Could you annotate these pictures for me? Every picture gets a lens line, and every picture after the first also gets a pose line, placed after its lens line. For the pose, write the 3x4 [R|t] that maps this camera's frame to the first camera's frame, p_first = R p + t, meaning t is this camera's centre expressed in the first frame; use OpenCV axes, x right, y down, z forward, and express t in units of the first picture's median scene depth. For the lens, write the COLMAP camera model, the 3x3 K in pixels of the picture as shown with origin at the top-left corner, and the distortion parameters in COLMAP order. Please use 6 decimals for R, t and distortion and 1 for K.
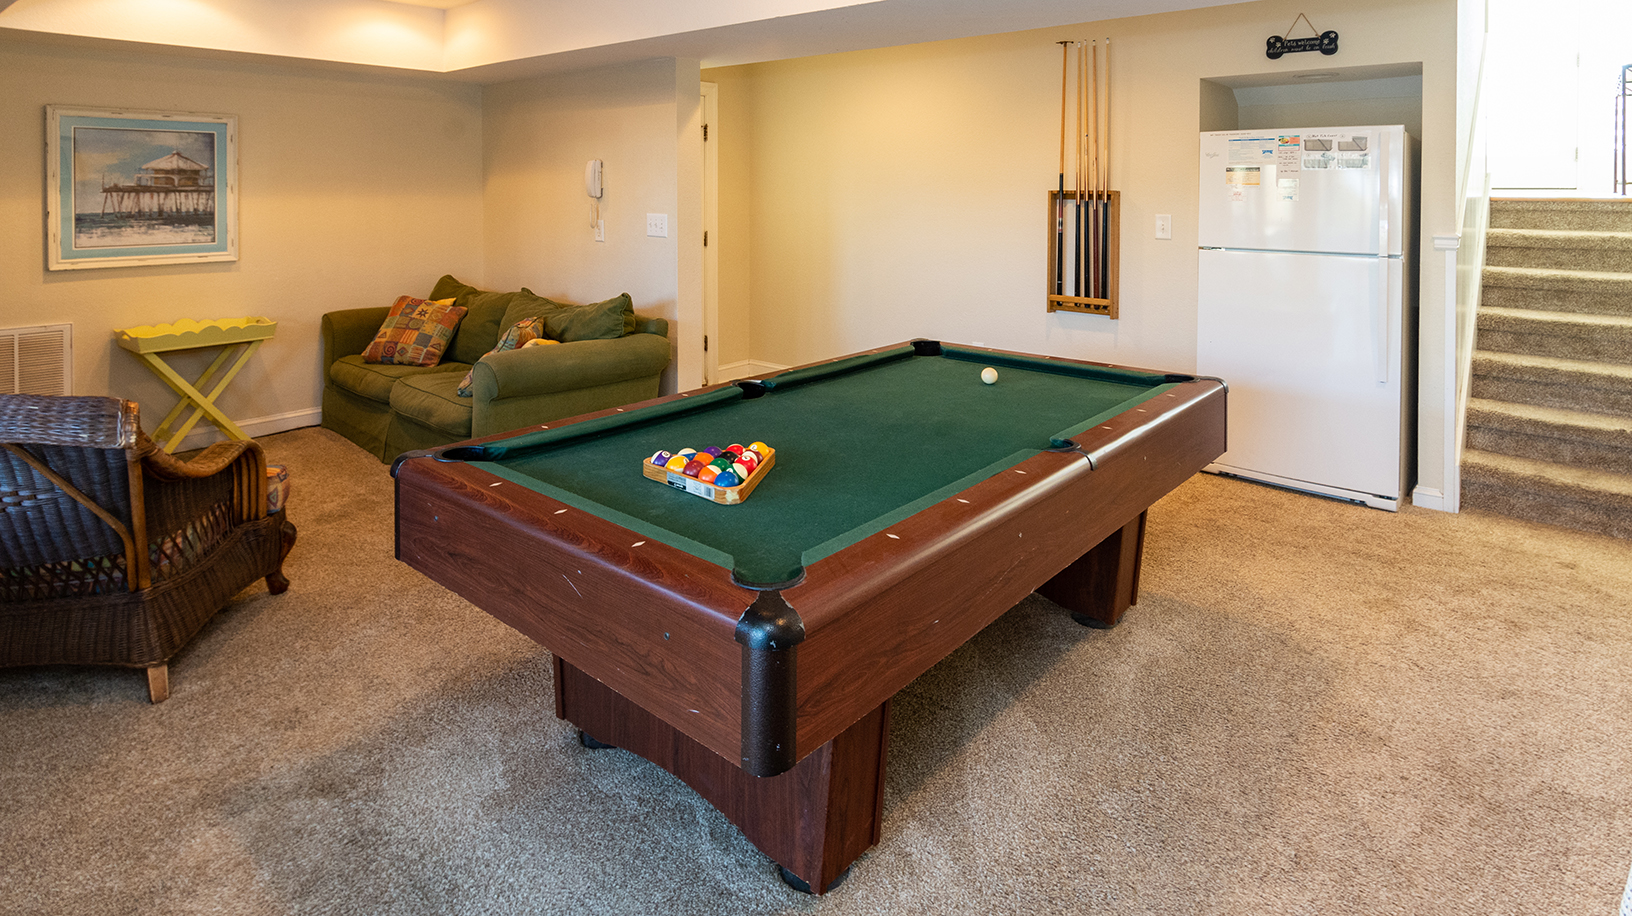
lens RADIAL K [[862.6, 0, 851.4], [0, 862.6, 333.2], [0, 0, 1]] dist [-0.004628, -0.001994]
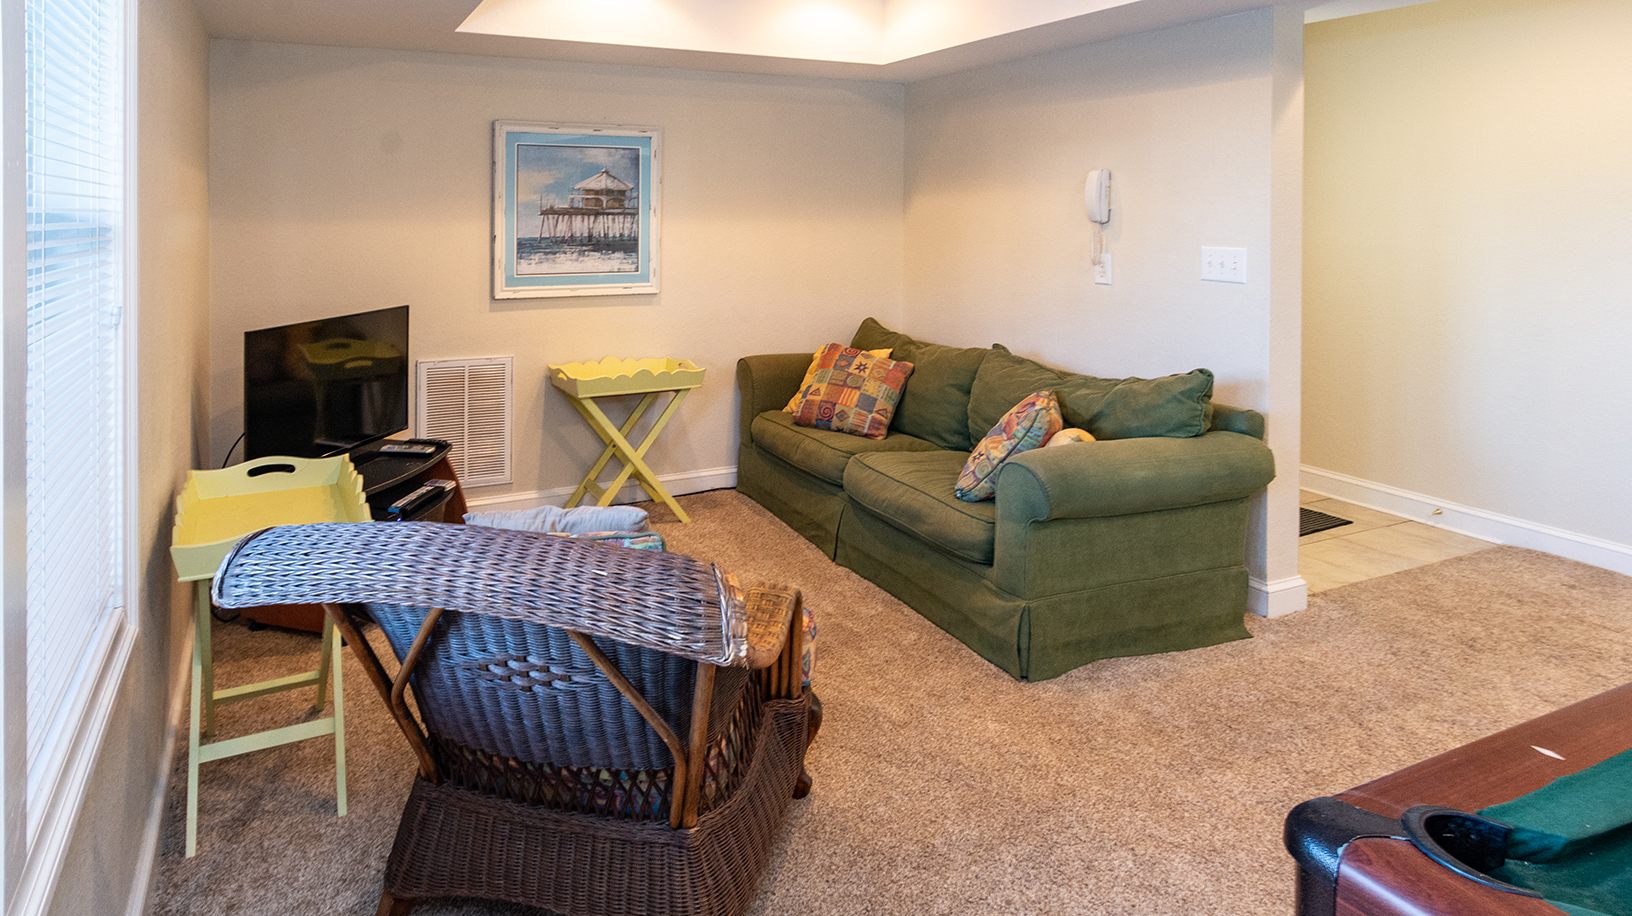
lens RADIAL K [[982.9, 0, 816.0], [0, 982.9, 458.0], [0, 0, 1]] dist [0.002717, 0.000007]
pose [[0.916924, 0.095944, -0.387356, -0.177363], [-0.065577, 0.993699, 0.090900, -0.020658], [0.393636, -0.057947, 0.917438, 0.138008]]
